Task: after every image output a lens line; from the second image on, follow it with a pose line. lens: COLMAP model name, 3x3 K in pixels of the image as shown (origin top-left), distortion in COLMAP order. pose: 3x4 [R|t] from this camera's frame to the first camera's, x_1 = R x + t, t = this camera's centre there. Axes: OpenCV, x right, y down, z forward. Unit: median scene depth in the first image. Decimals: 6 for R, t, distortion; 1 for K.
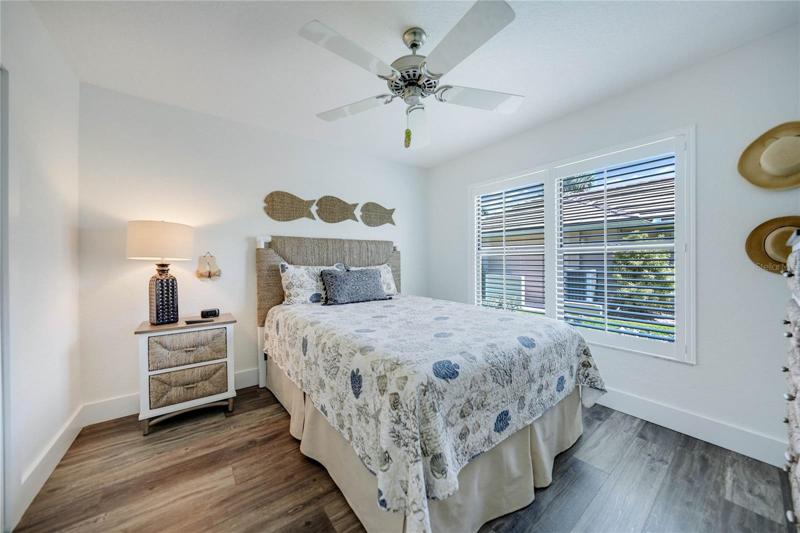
lens RADIAL K [[272.9, 0, 401.6], [0, 272.9, 251.7], [0, 0, 1]] dist [-0.001003, -0.004607]
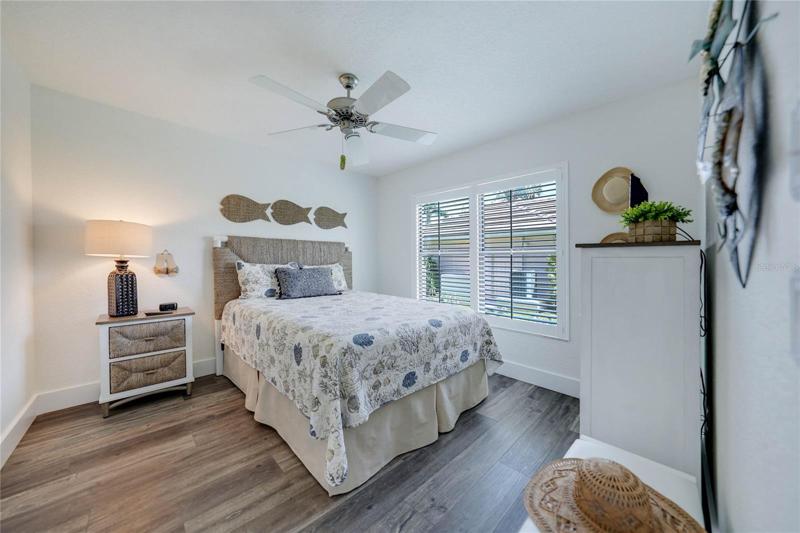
lens RADIAL K [[273.2, 0, 397.6], [0, 273.2, 259.2], [0, 0, 1]] dist [-0.006604, -0.000062]
pose [[0.993735, 0.010419, 0.111280, 0.100999], [-0.013486, 0.999549, 0.026843, -0.005206], [-0.110950, -0.028176, 0.993427, -0.210482]]
